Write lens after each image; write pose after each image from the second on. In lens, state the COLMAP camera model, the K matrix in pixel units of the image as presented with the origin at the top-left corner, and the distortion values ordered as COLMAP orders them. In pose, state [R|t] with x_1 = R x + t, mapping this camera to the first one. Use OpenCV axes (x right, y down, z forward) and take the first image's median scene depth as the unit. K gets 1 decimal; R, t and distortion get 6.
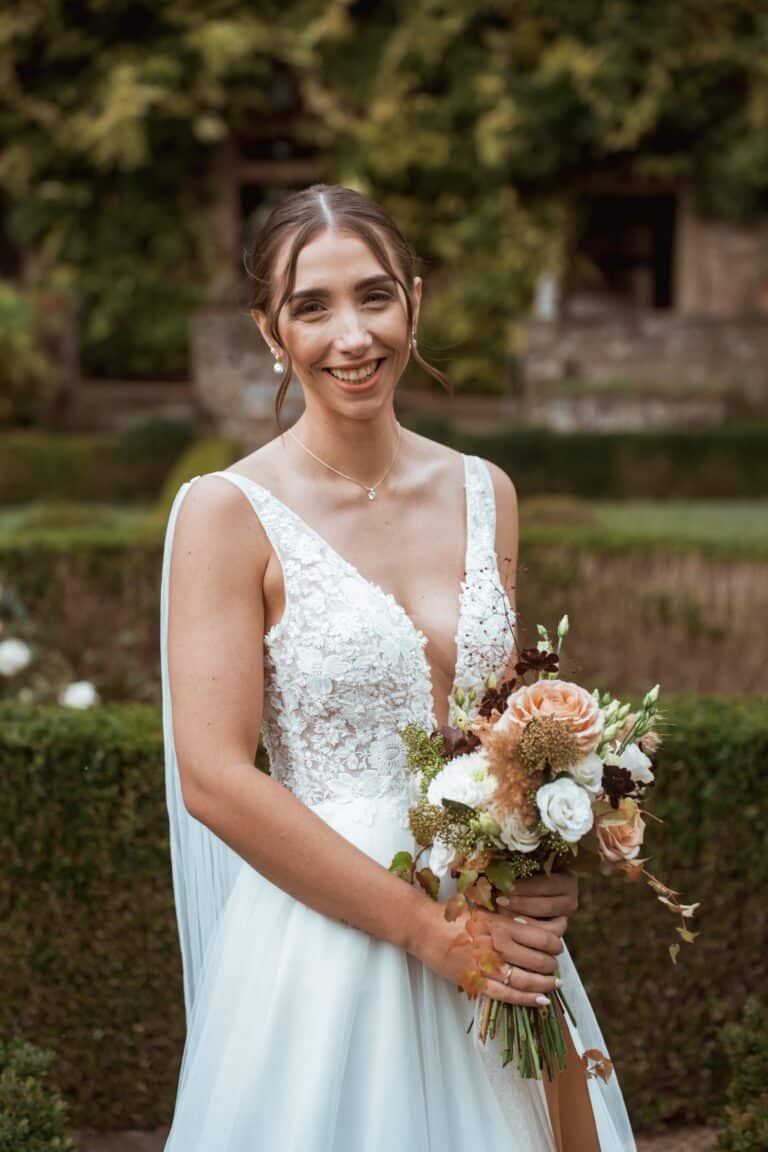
lens RADIAL K [[2351.7, 0, 384.0], [0, 2351.7, 576.0], [0, 0, 1]] dist [0.600317, 0.045942]
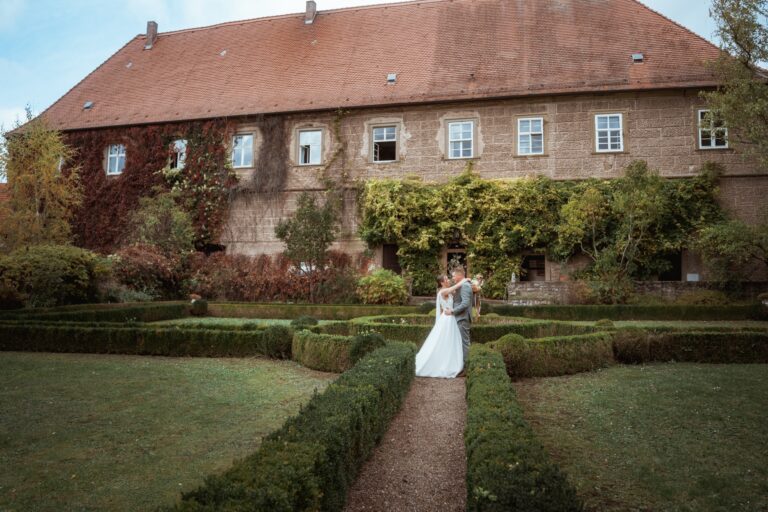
lens RADIAL K [[682.0, 0, 384.0], [0, 682.0, 256.0], [0, 0, 1]] dist [-0.091676, 0.000558]
pose [[0.987055, -0.004765, -0.160310, 0.030080], [-0.018179, 0.989793, -0.141350, 0.030583], [0.159347, 0.142434, 0.976894, -0.315648]]
